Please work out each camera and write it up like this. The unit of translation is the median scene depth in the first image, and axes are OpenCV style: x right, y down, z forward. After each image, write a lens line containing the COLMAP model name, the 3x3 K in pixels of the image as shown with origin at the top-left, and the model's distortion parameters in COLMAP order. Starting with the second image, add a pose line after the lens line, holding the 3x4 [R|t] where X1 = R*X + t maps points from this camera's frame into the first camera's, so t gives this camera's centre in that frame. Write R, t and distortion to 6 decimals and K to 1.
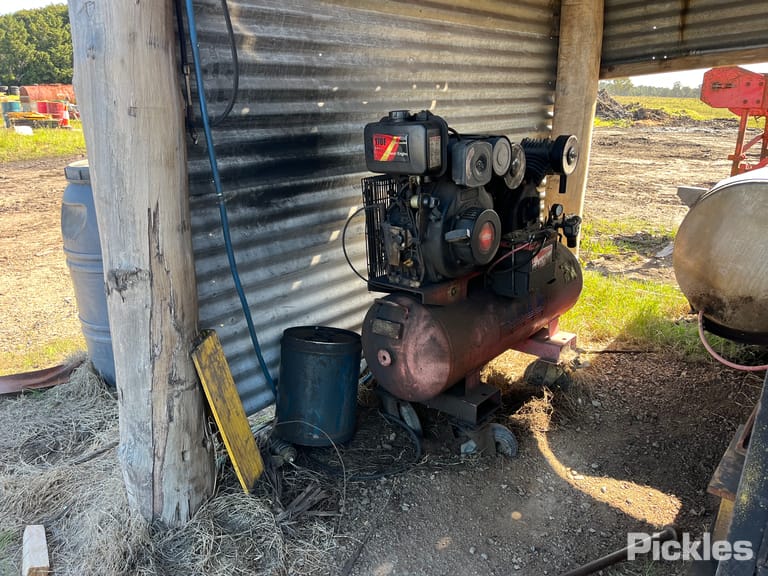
lens RADIAL K [[576.3, 0, 384.0], [0, 576.3, 288.0], [0, 0, 1]] dist [0.098416, -0.120899]
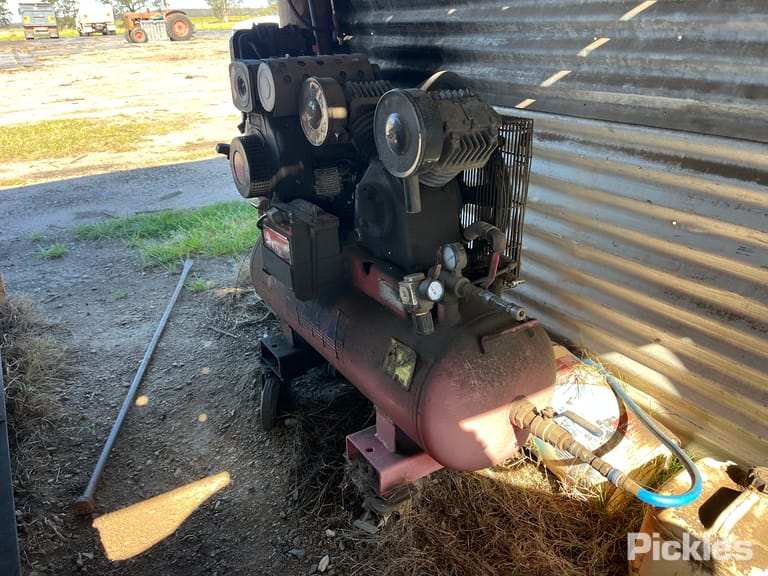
lens RADIAL K [[576.3, 0, 384.0], [0, 576.3, 288.0], [0, 0, 1]] dist [0.098416, -0.120899]
pose [[-0.309401, 0.411580, -0.857248, 0.779210], [-0.276419, 0.823629, 0.495205, -0.357584], [0.909870, 0.390176, -0.141064, 1.120687]]
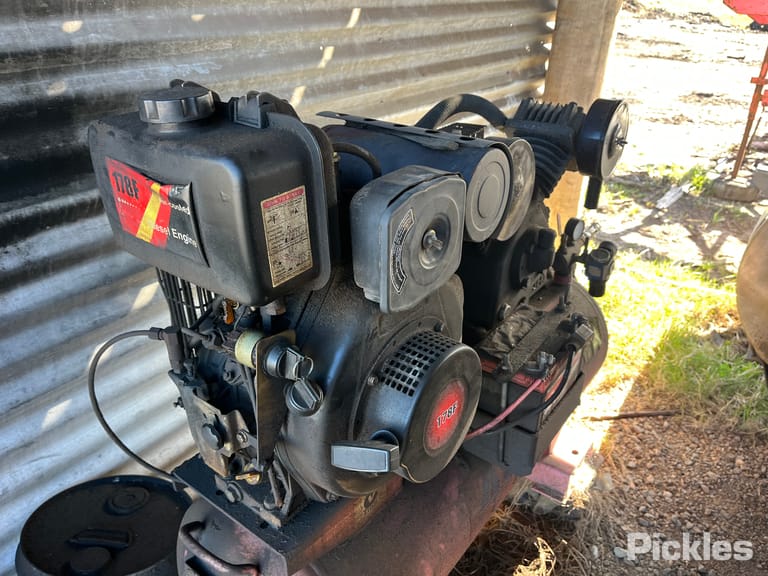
lens RADIAL K [[597.3, 0, 384.0], [0, 597.3, 288.0], [0, 0, 1]] dist [0.102665, -0.154116]
pose [[0.997546, -0.004334, 0.069884, 0.083390], [-0.006819, 0.987324, 0.158569, -0.184972], [-0.069686, -0.158656, 0.984872, 0.480350]]
